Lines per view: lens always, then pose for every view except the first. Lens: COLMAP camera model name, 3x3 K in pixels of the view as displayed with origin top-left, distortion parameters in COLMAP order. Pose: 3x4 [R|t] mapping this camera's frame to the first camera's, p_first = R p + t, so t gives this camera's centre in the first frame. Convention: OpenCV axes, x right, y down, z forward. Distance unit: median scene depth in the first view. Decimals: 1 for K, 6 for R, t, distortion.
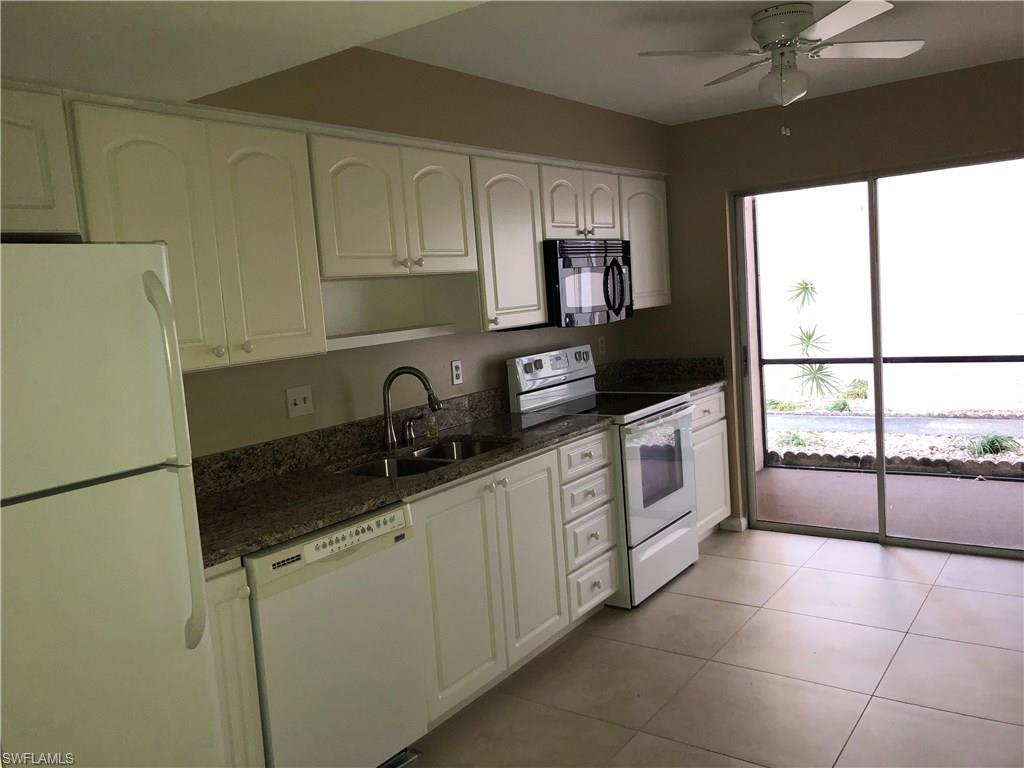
lens RADIAL K [[843.5, 0, 514.0], [0, 843.5, 397.5], [0, 0, 1]] dist [0.286104, 0.000126]
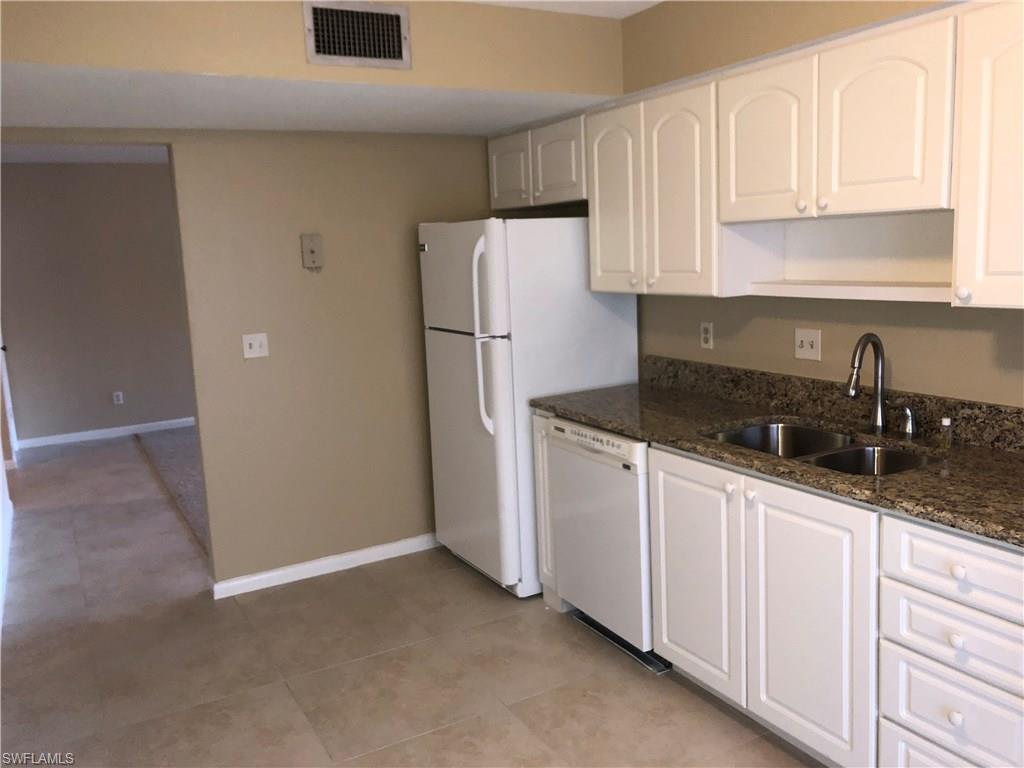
lens RADIAL K [[827.3, 0, 512.0], [0, 827.3, 384.0], [0, 0, 1]] dist [-0.121469, 0.001017]
pose [[-0.420026, 0.226625, -0.878760, 0.753055], [-0.052660, 0.960600, 0.272901, -0.197973], [0.905983, 0.160901, -0.391542, 1.145882]]
